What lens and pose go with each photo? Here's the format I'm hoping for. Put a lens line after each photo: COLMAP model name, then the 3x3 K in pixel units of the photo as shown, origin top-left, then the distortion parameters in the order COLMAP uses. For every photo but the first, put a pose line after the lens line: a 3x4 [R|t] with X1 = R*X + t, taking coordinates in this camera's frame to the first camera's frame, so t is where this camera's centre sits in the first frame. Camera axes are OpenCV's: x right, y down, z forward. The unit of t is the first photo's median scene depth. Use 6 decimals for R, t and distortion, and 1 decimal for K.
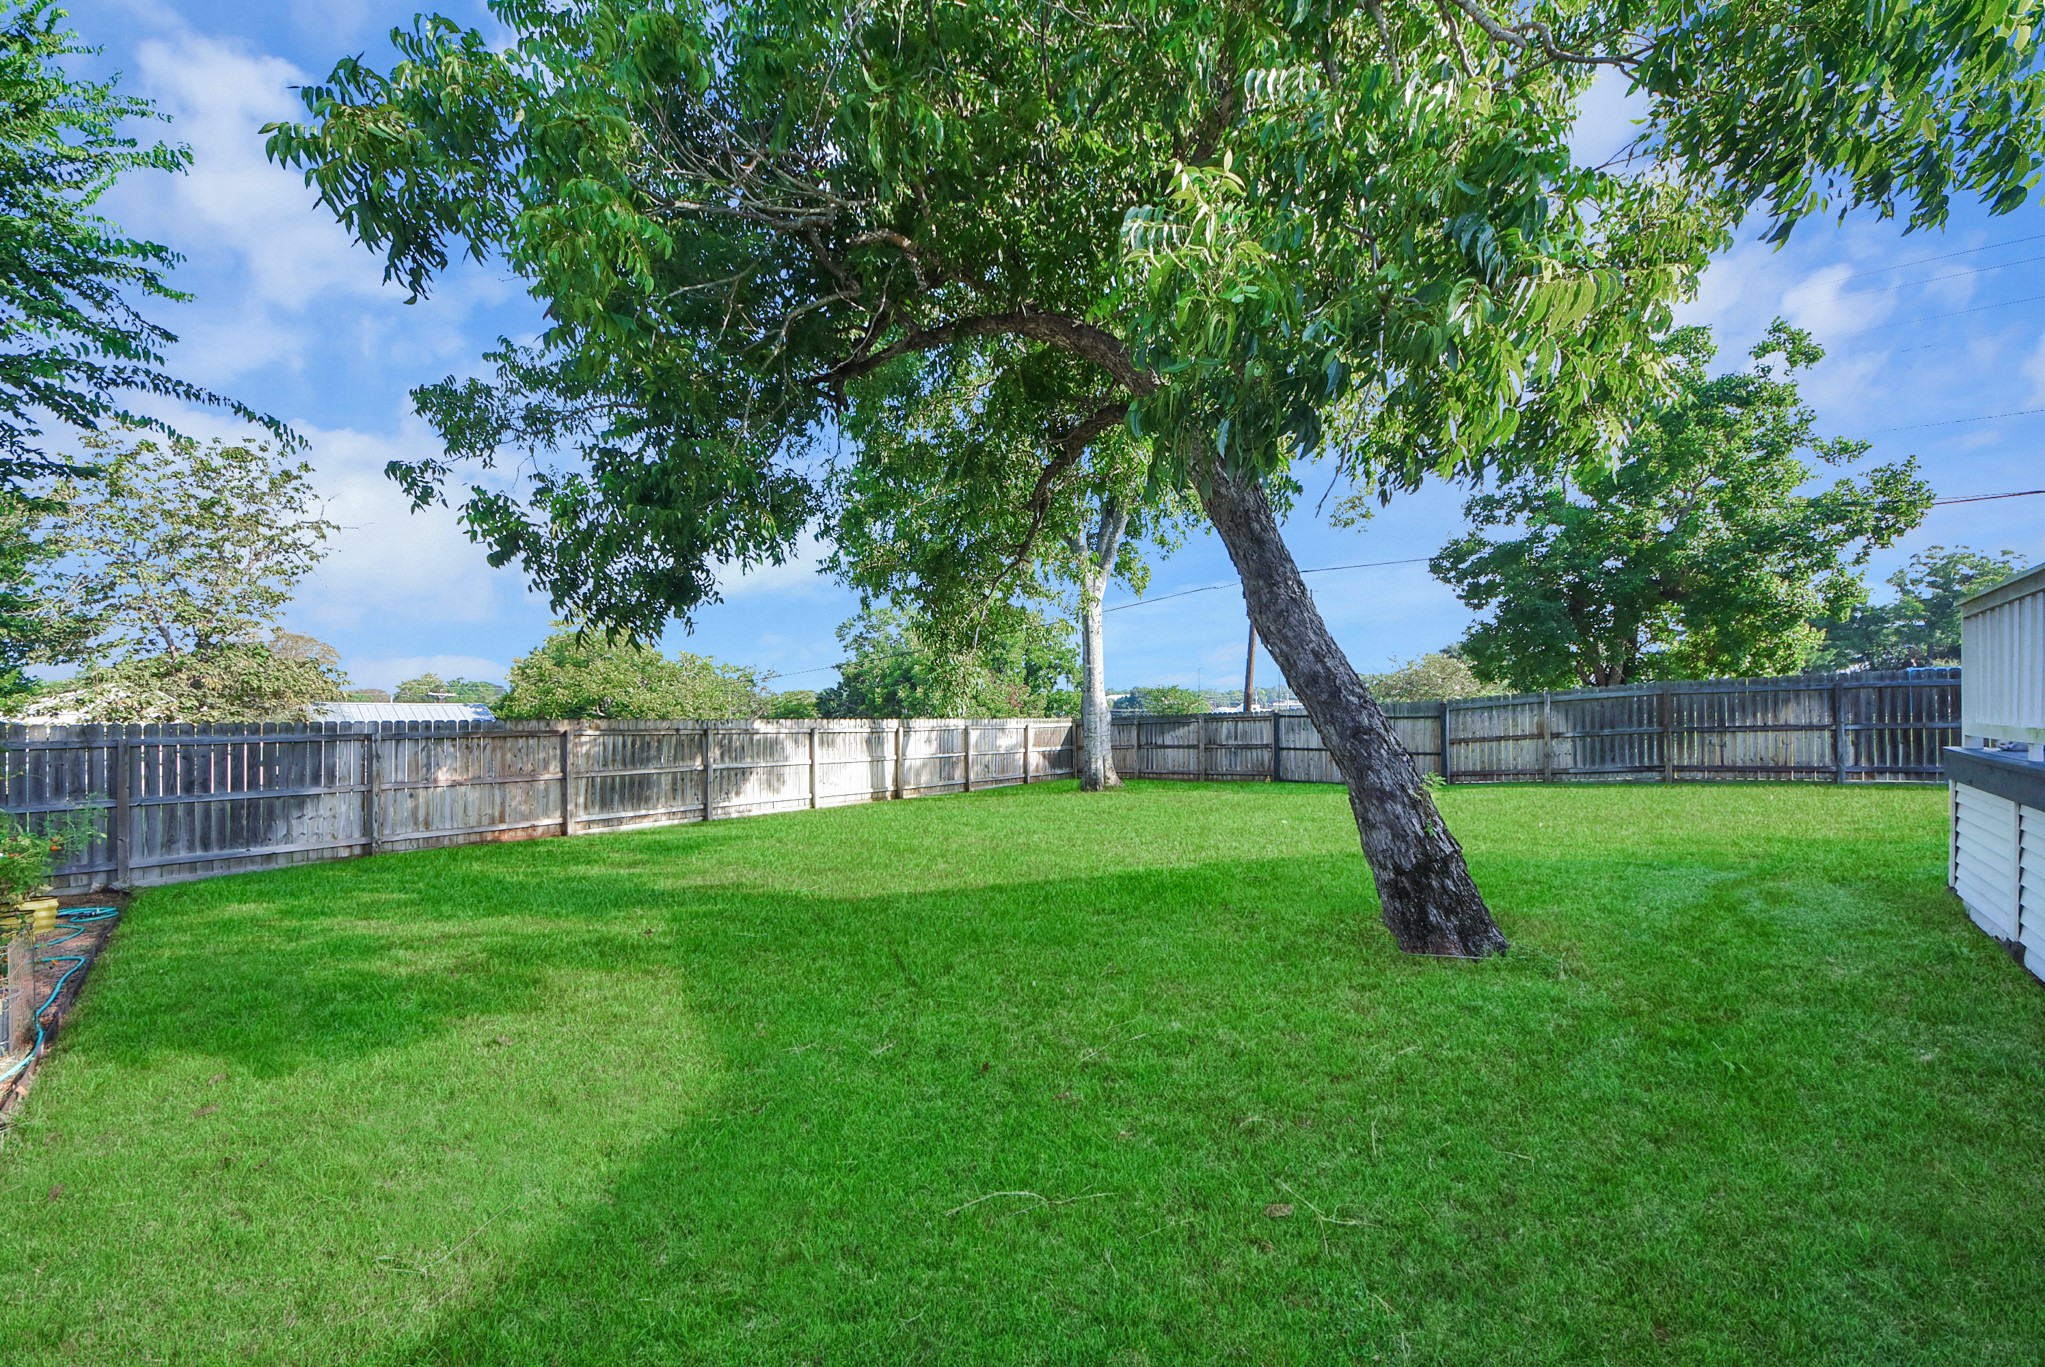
lens RADIAL K [[761.3, 0, 1028.6], [0, 761.3, 693.9], [0, 0, 1]] dist [-0.002610, 0.000015]
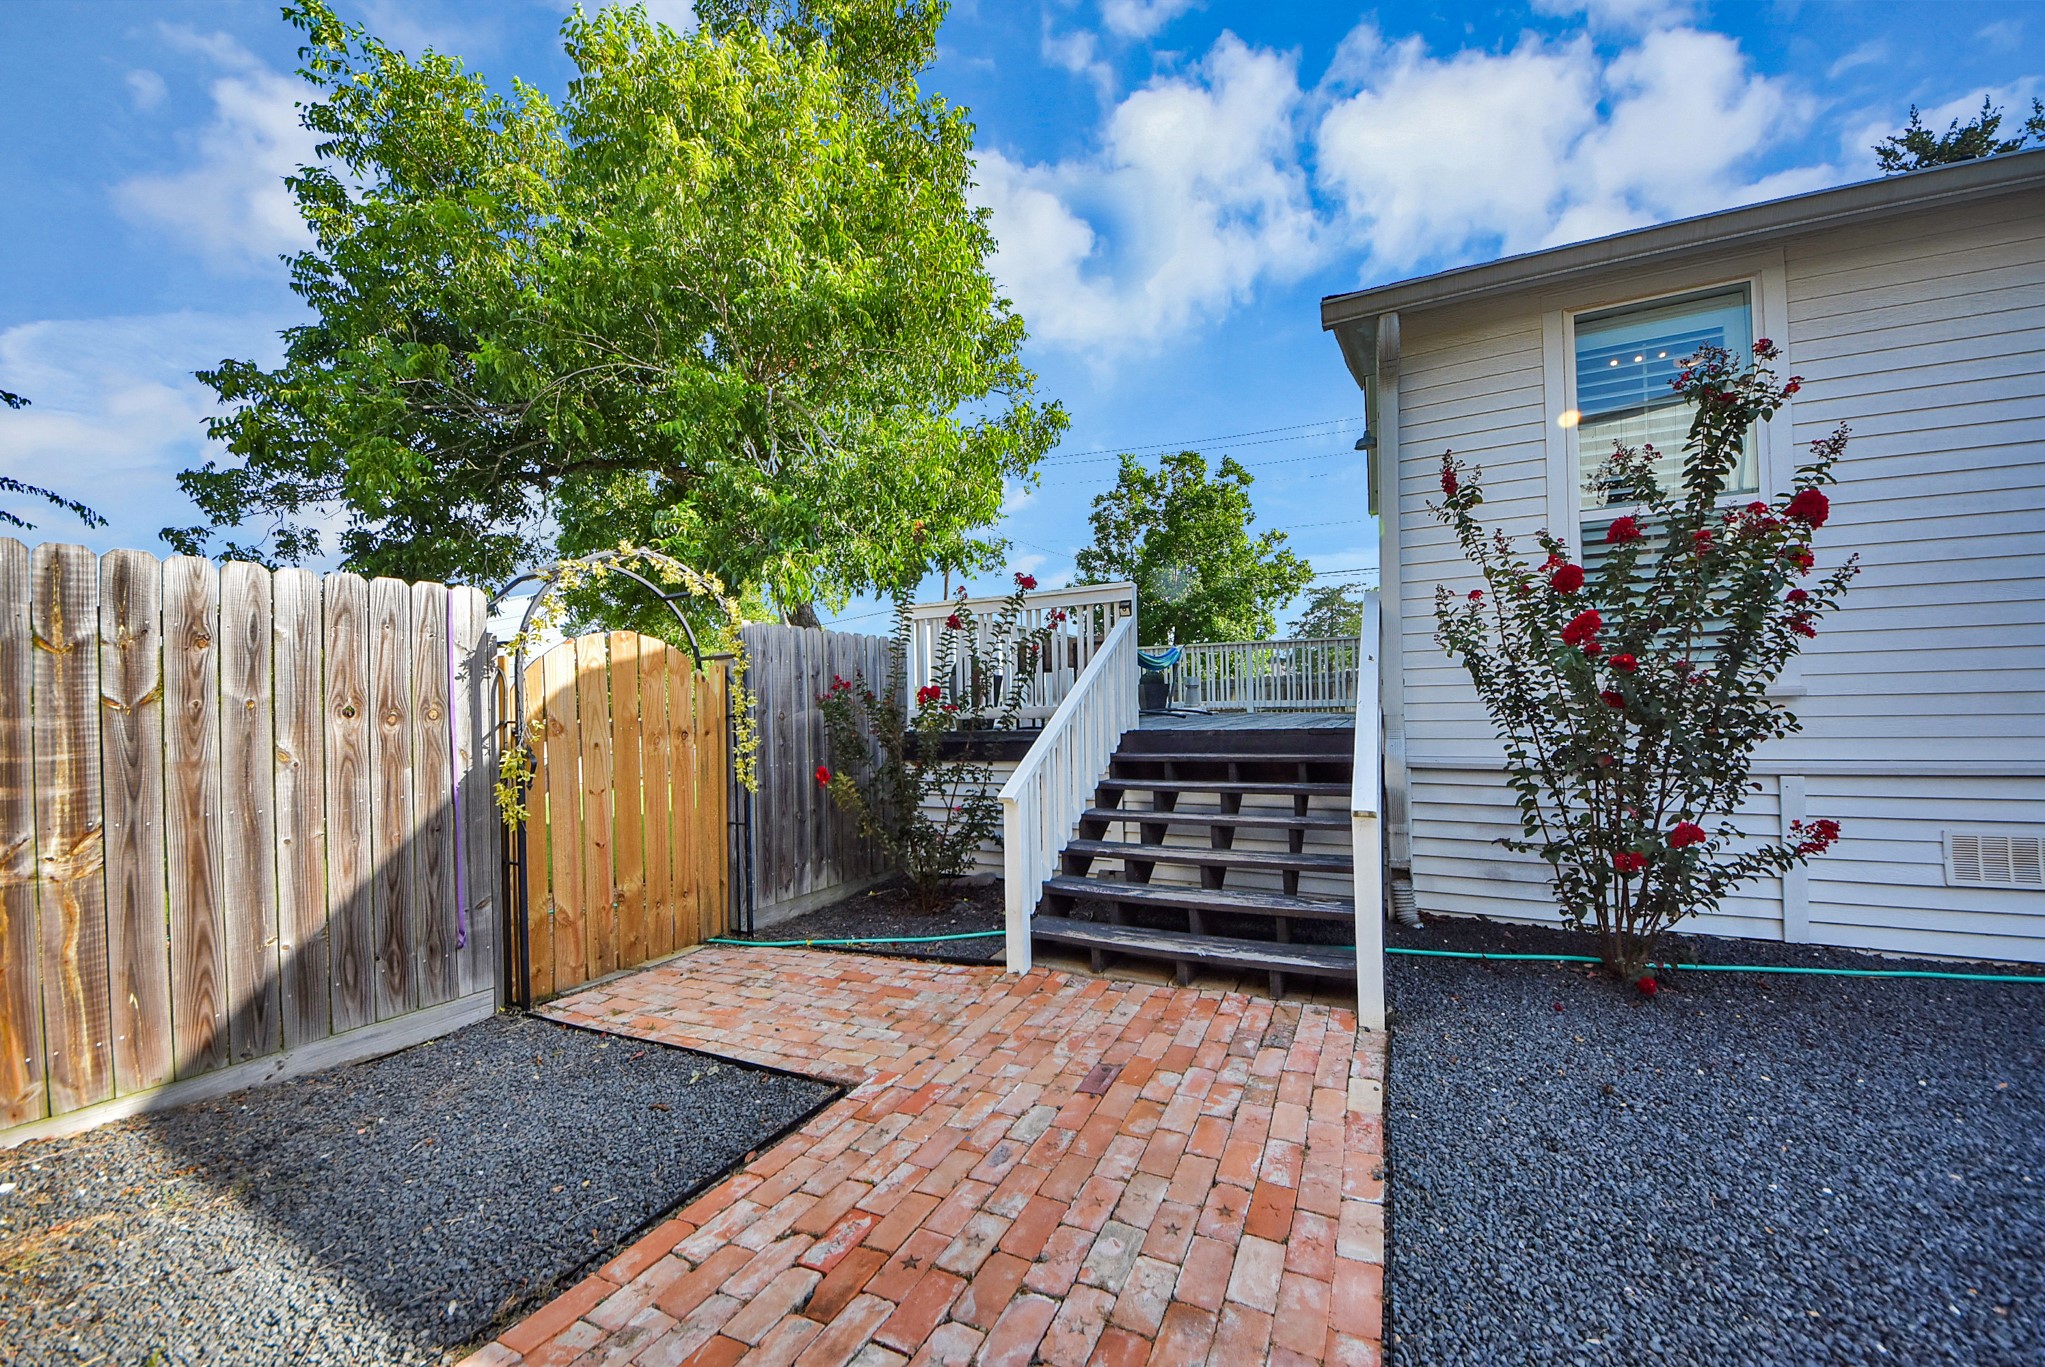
lens RADIAL K [[761.3, 0, 1032.4], [0, 761.3, 698.0], [0, 0, 1]] dist [-0.002610, 0.000015]
pose [[0.954765, -0.007592, 0.297266, 0.119806], [0.006883, 0.999970, 0.003432, 0.002826], [-0.297283, -0.001231, 0.954789, -0.376623]]
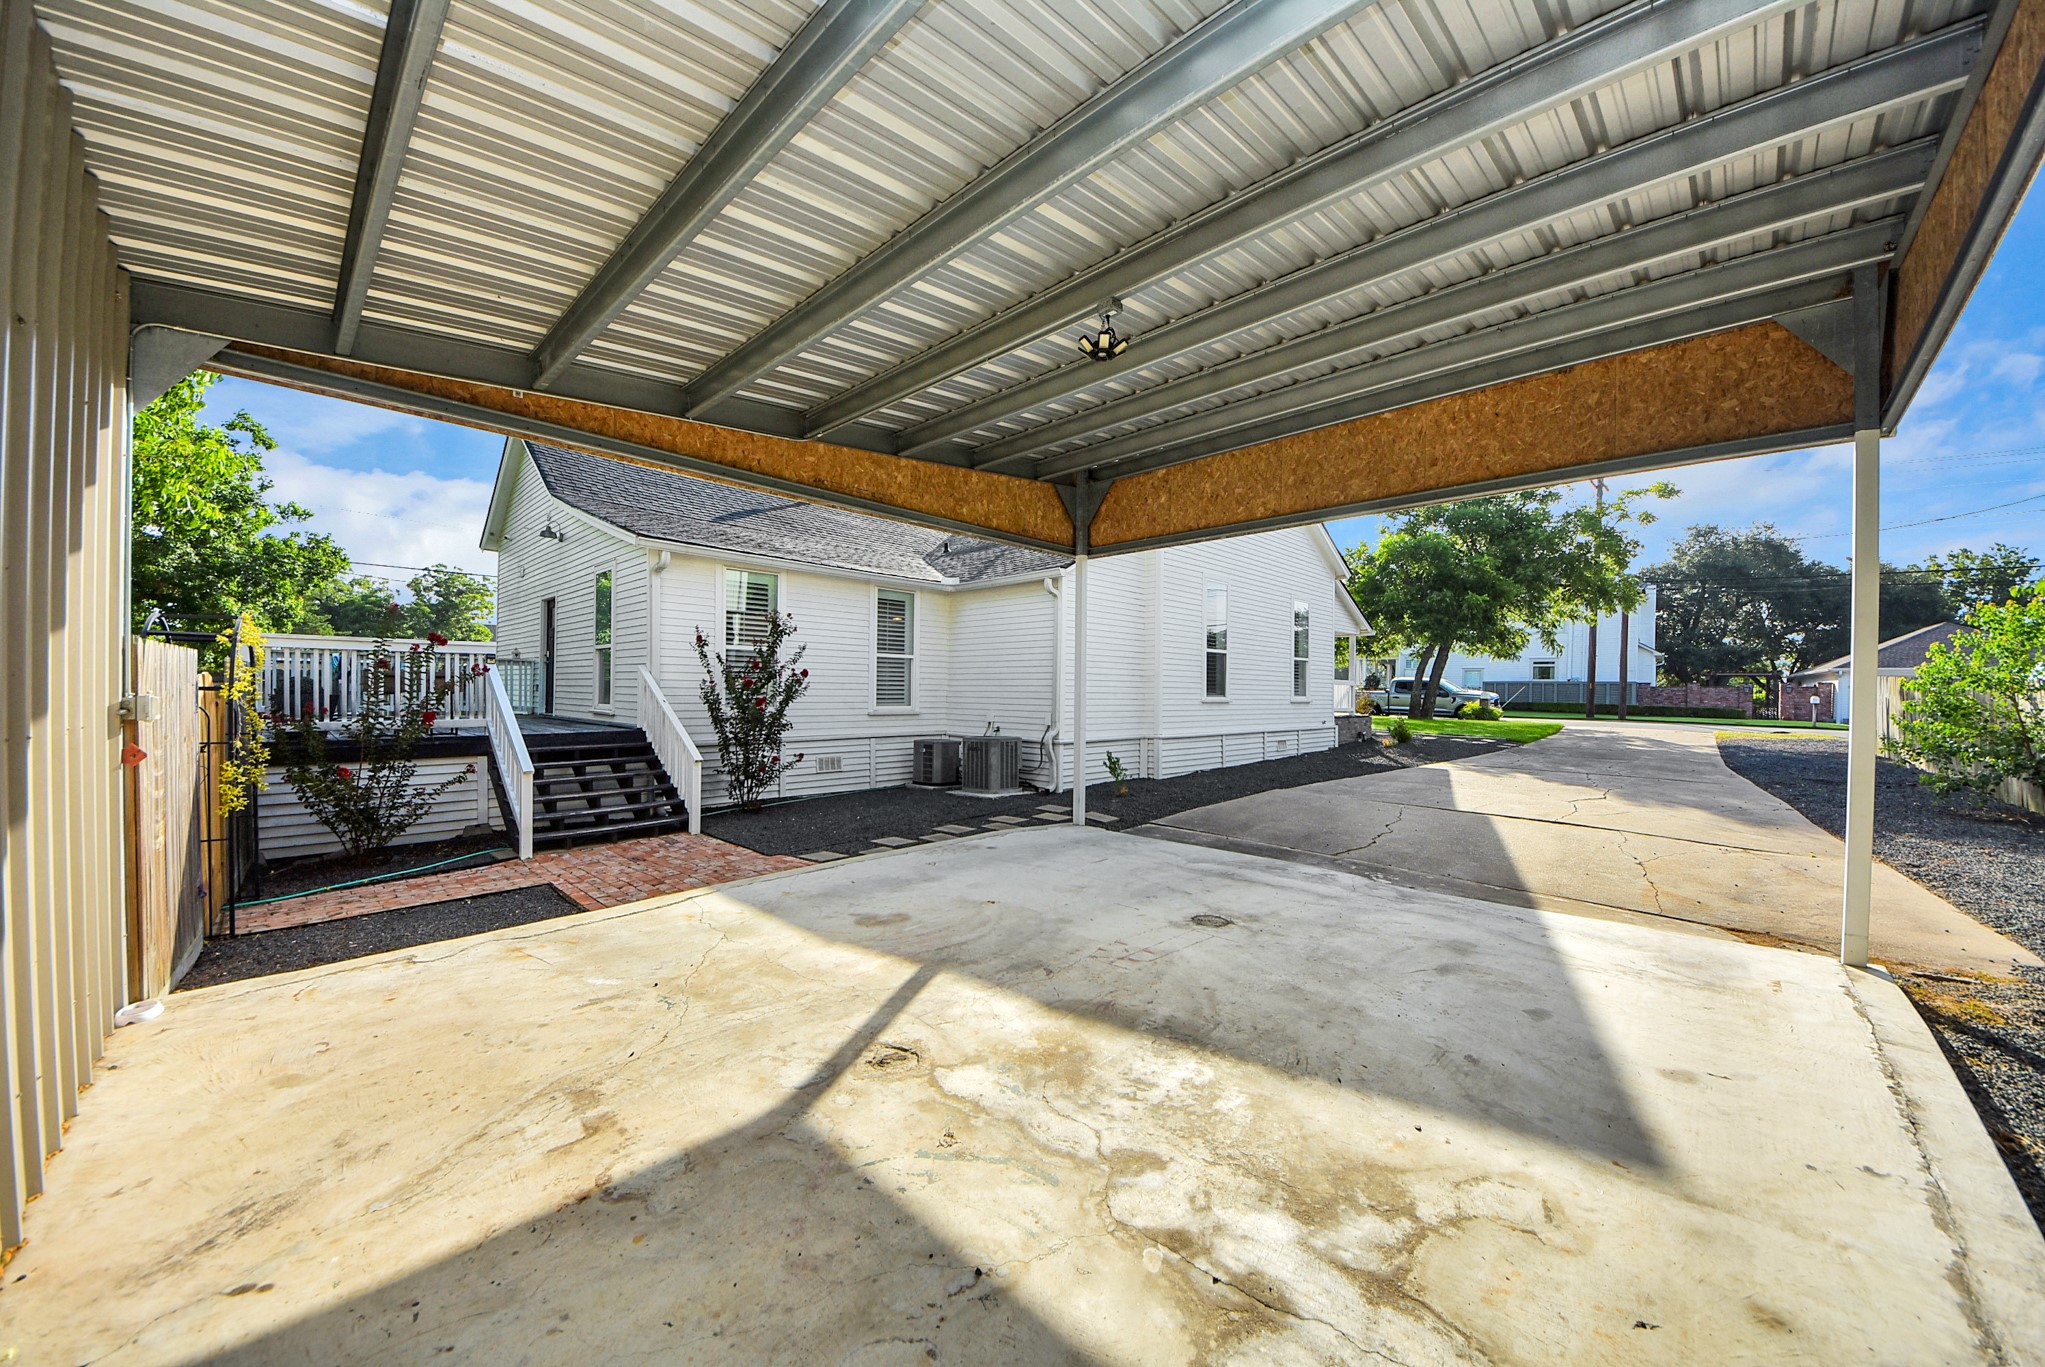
lens RADIAL K [[761.3, 0, 1034.7], [0, 761.3, 693.2], [0, 0, 1]] dist [-0.002610, 0.000015]
pose [[0.053183, 0.001034, 0.998584, -0.291934], [-0.030455, 0.999536, 0.000587, -0.025064], [-0.998120, -0.030443, 0.053190, -0.495048]]
